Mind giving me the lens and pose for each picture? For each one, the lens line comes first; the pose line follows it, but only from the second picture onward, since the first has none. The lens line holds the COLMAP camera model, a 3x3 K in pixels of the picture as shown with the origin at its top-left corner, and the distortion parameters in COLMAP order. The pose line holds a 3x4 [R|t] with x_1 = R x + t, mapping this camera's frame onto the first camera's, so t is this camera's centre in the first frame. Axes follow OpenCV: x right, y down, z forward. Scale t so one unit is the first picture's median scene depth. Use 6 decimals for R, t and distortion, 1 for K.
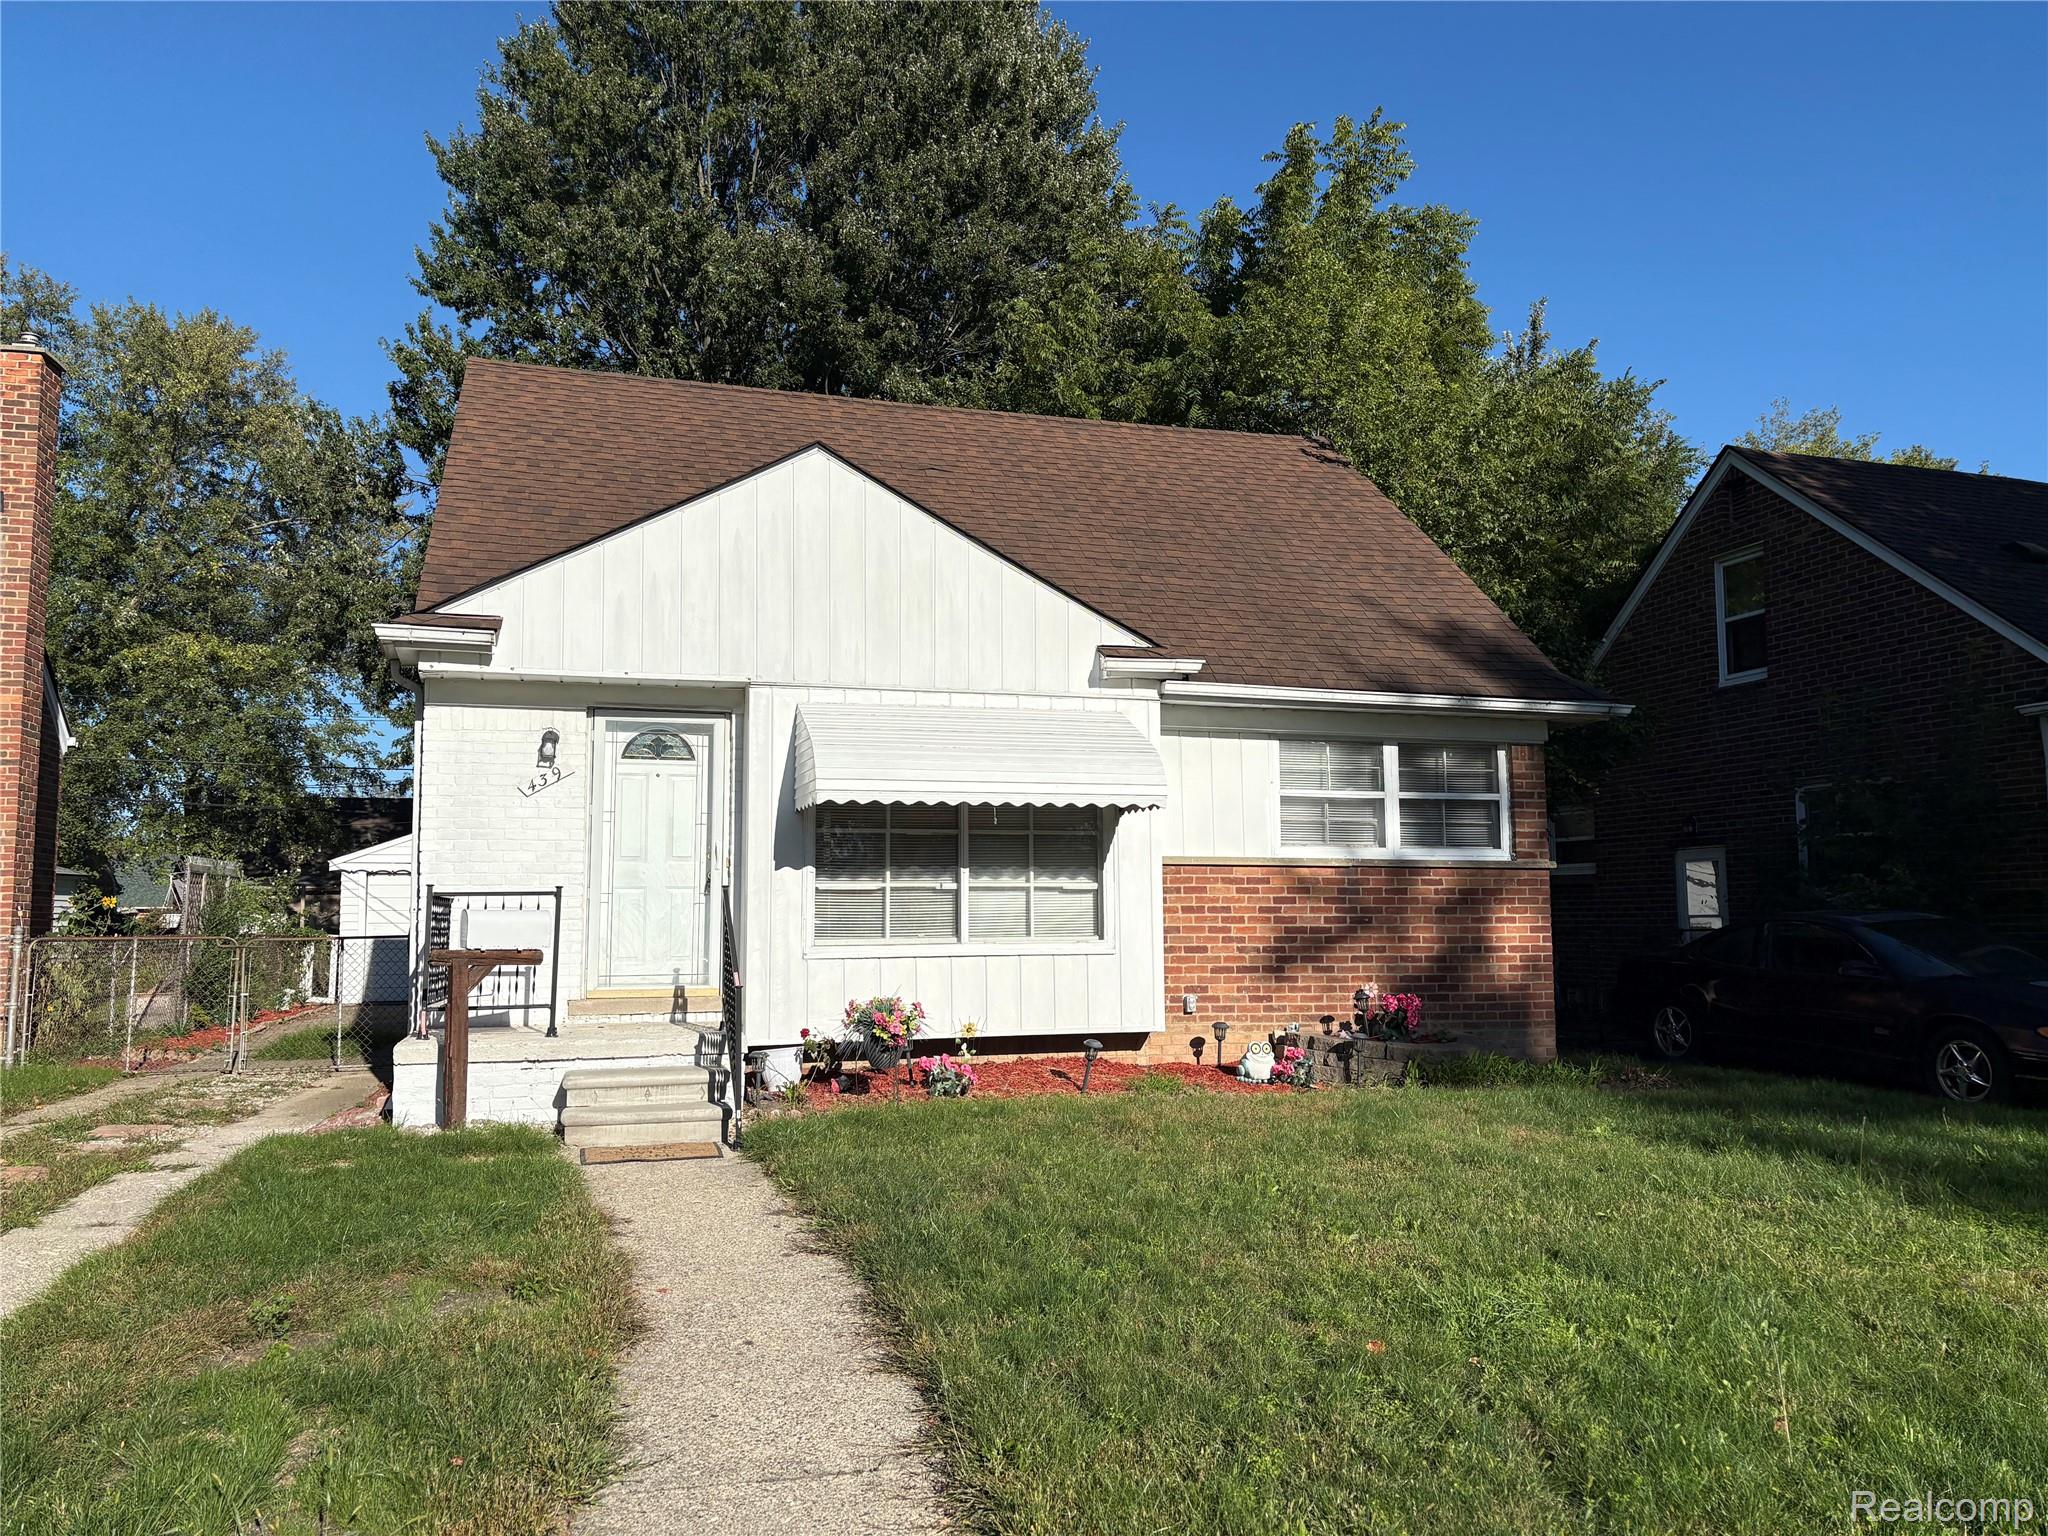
lens RADIAL K [[1537.1, 0, 1024.0], [0, 1537.1, 768.0], [0, 0, 1]] dist [0.119157, -0.154689]
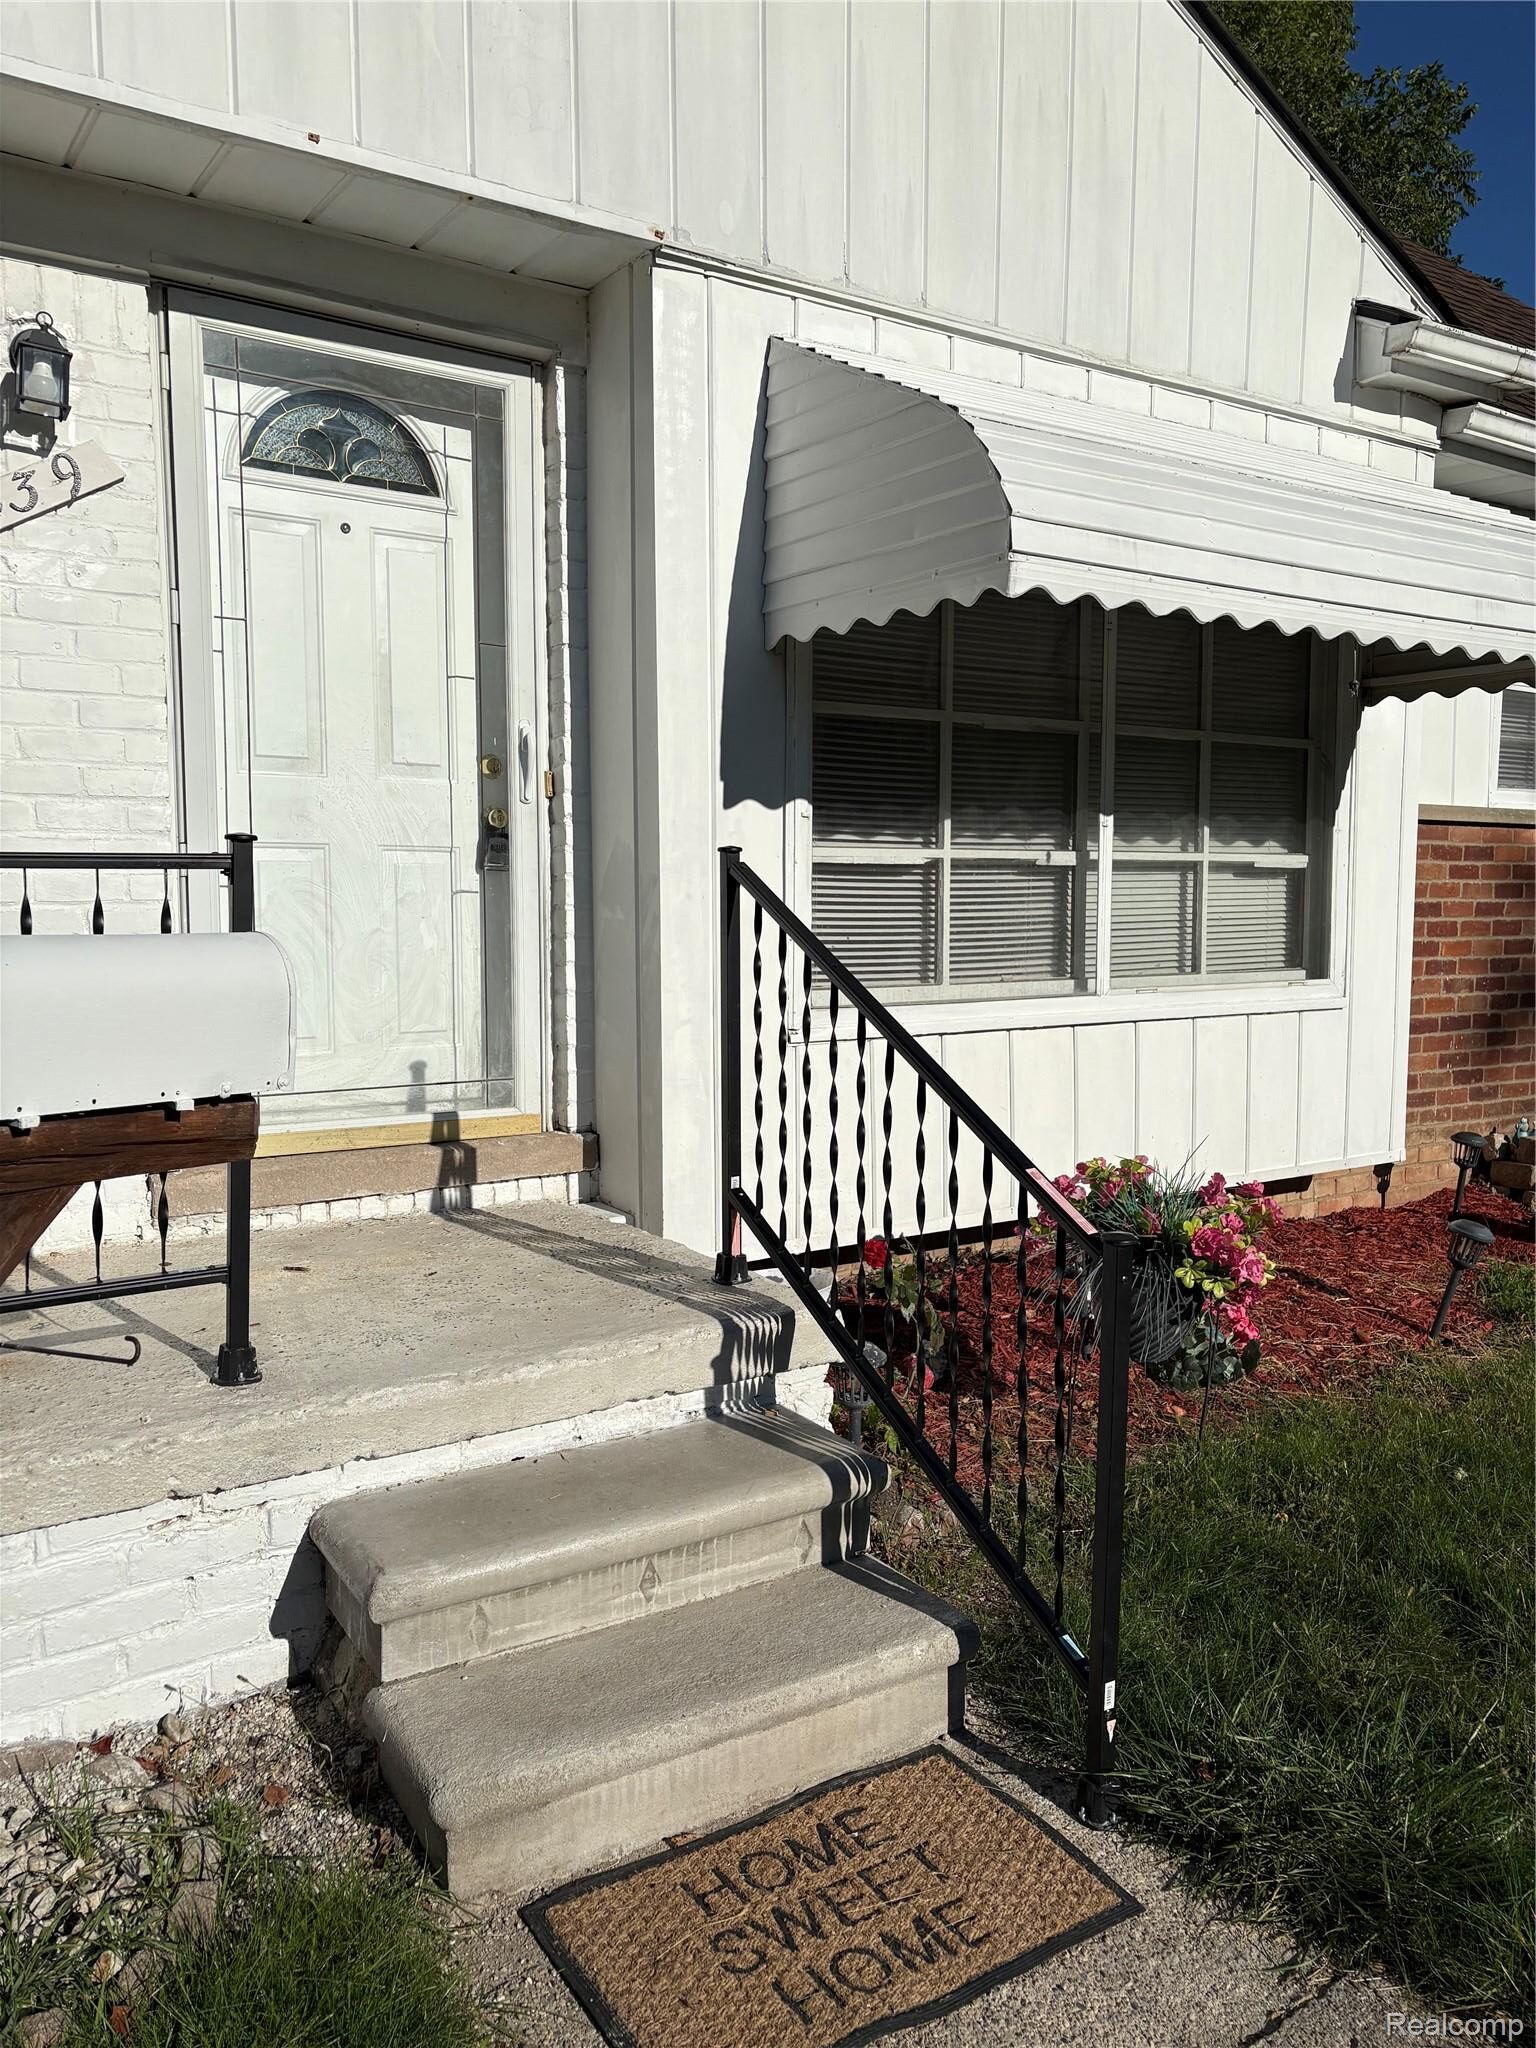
lens RADIAL K [[1537.1, 0, 768.0], [0, 1537.1, 1024.0], [0, 0, 1]] dist [0.119157, -0.154689]
pose [[0.967911, -0.007303, 0.251188, -0.233542], [-0.041747, 0.981015, 0.189385, 0.044544], [-0.247803, -0.193794, 0.949230, 0.611927]]
